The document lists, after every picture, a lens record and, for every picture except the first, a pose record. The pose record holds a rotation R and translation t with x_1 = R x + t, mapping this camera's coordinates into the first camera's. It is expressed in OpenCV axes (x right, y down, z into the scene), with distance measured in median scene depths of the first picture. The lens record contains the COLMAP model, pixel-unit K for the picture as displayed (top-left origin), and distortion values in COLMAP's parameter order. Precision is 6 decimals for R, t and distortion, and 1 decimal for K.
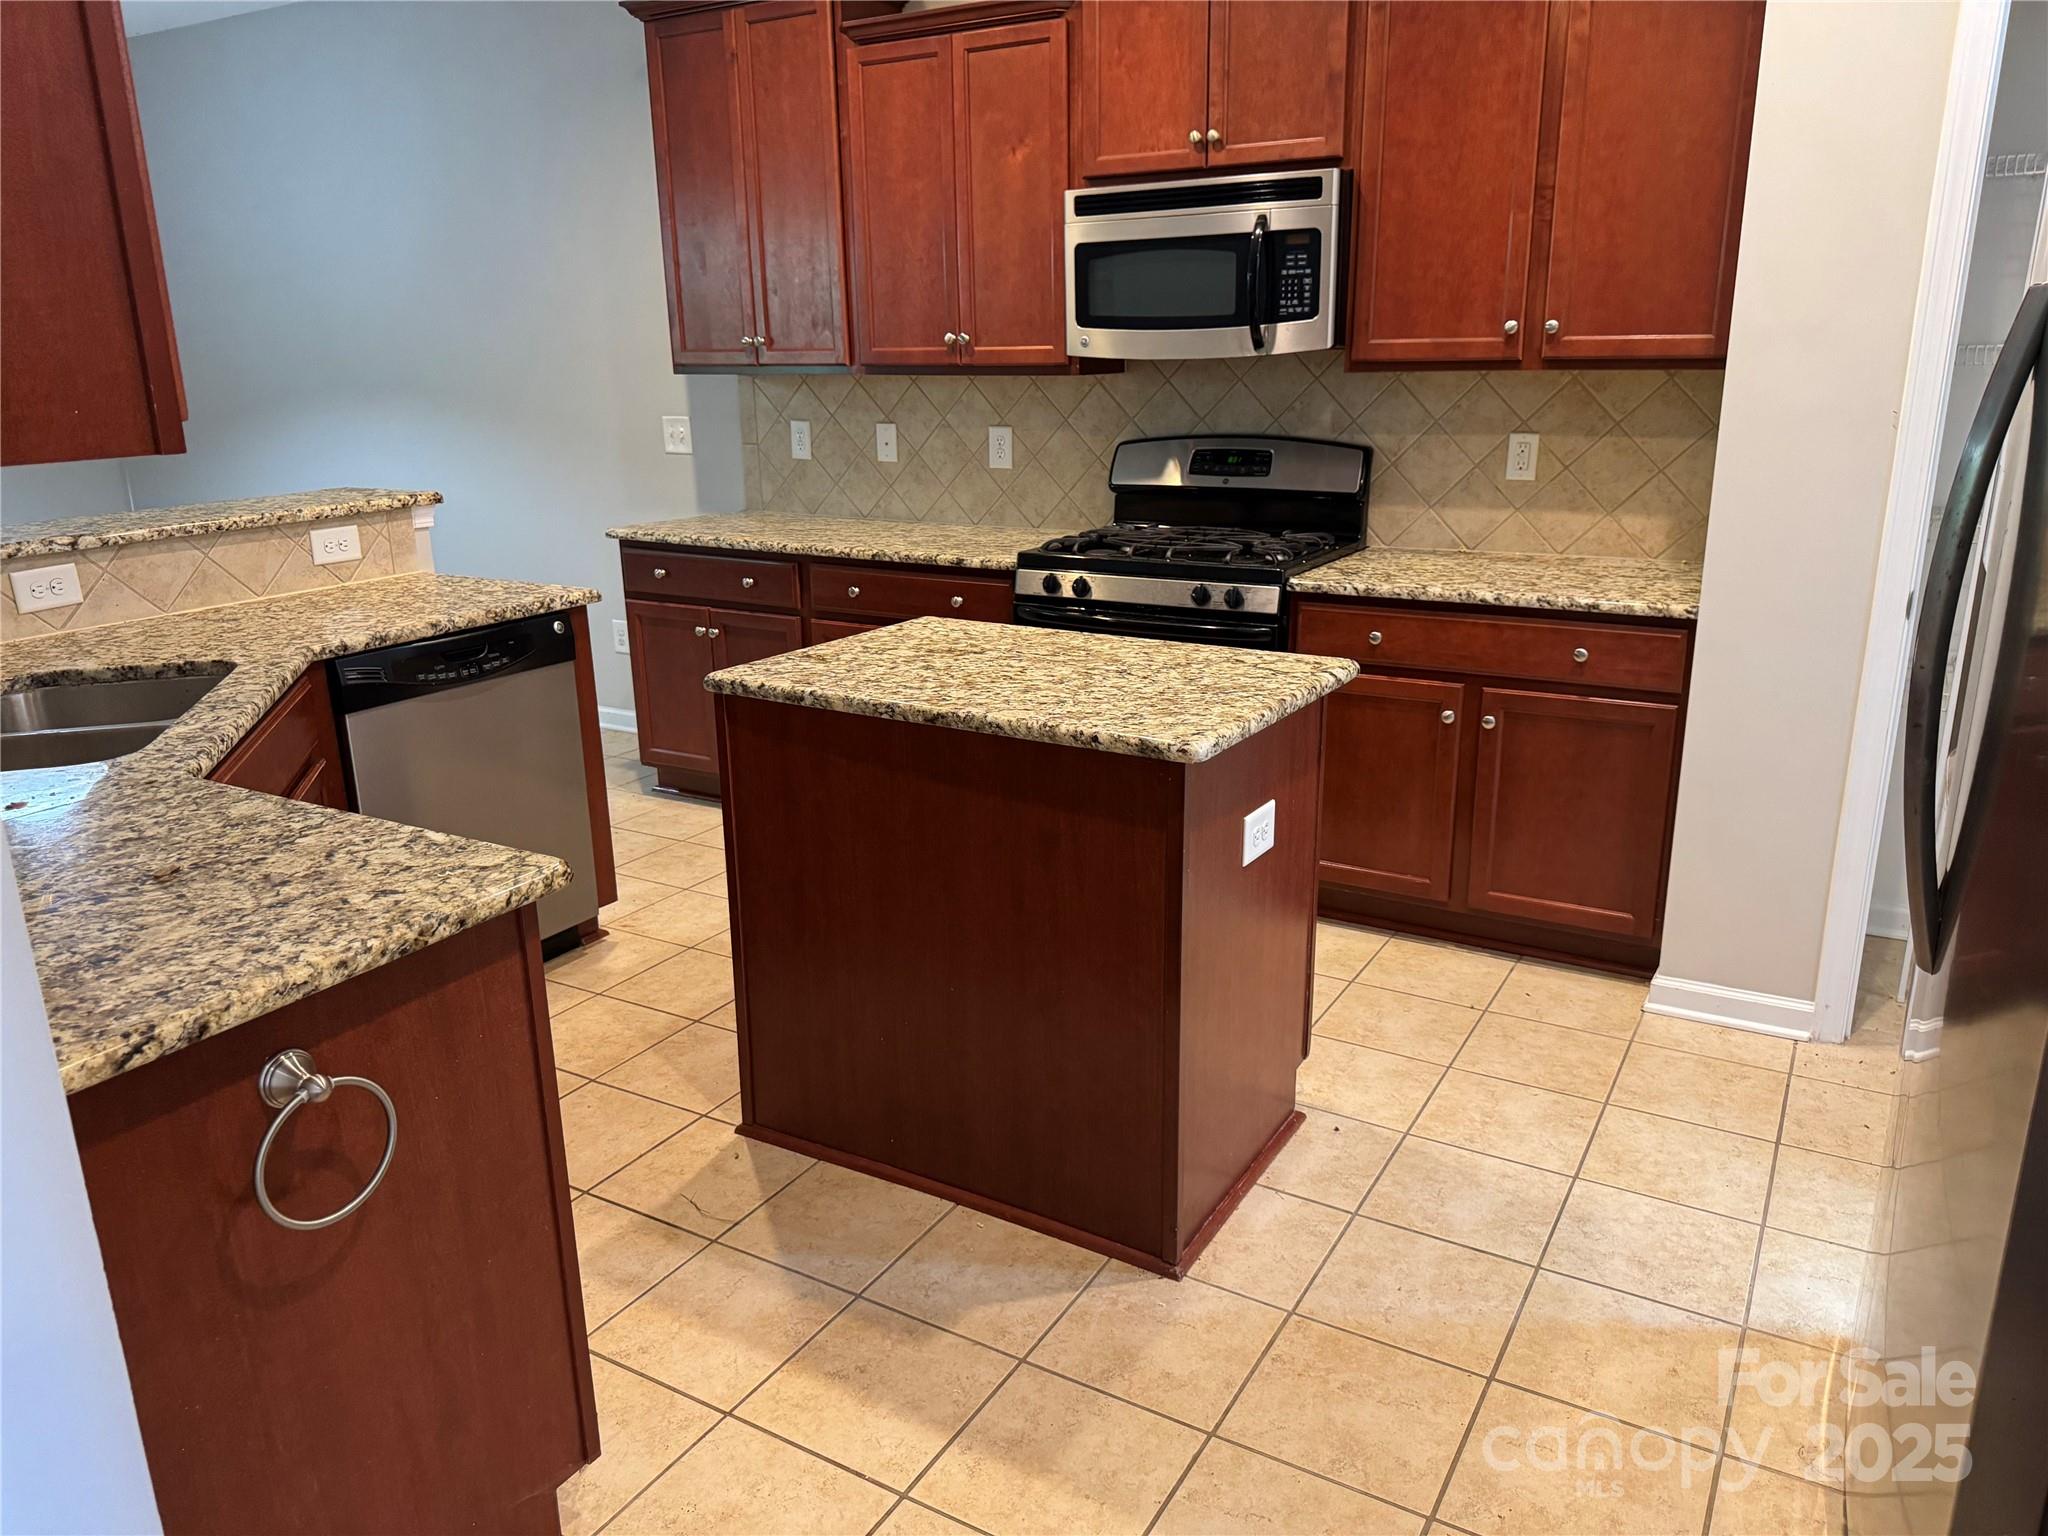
lens RADIAL K [[1462.7, 0, 1027.8], [0, 1462.7, 773.4], [0, 0, 1]] dist [0.046148, -0.014512]
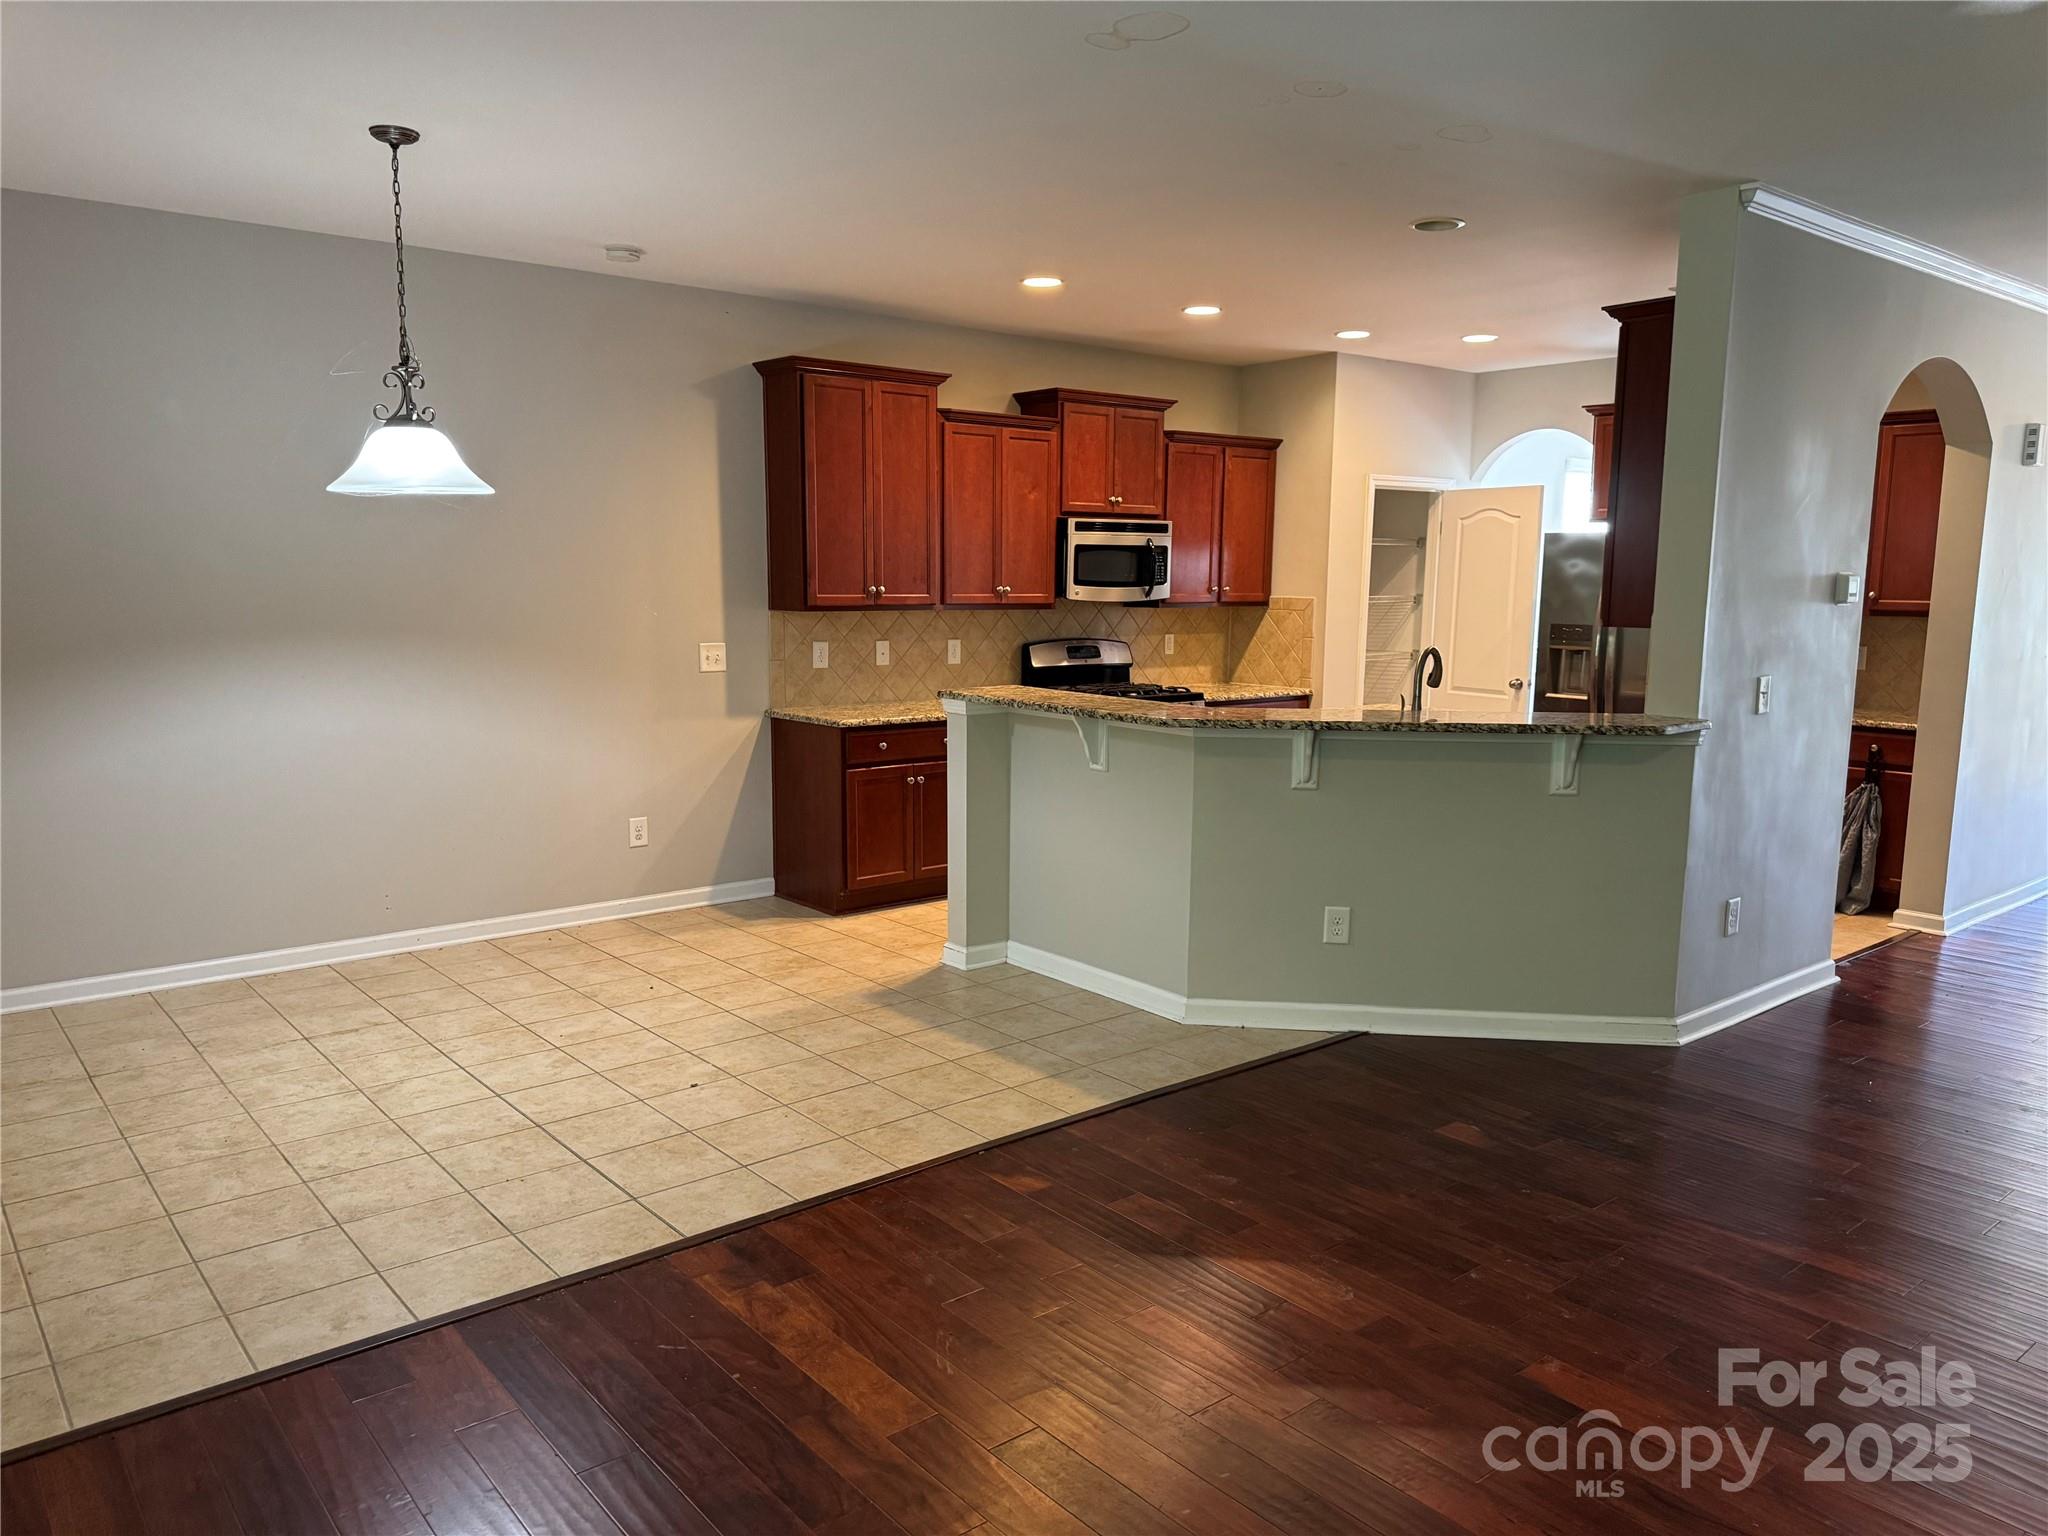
lens RADIAL K [[1462.7, 0, 1014.9], [0, 1462.7, 773.8], [0, 0, 1]] dist [0.046148, -0.014512]
pose [[0.350670, -0.114305, 0.929497, -1.558201], [0.244908, 0.969176, 0.026788, -0.117355], [-0.903908, 0.218248, 0.367855, 0.364192]]
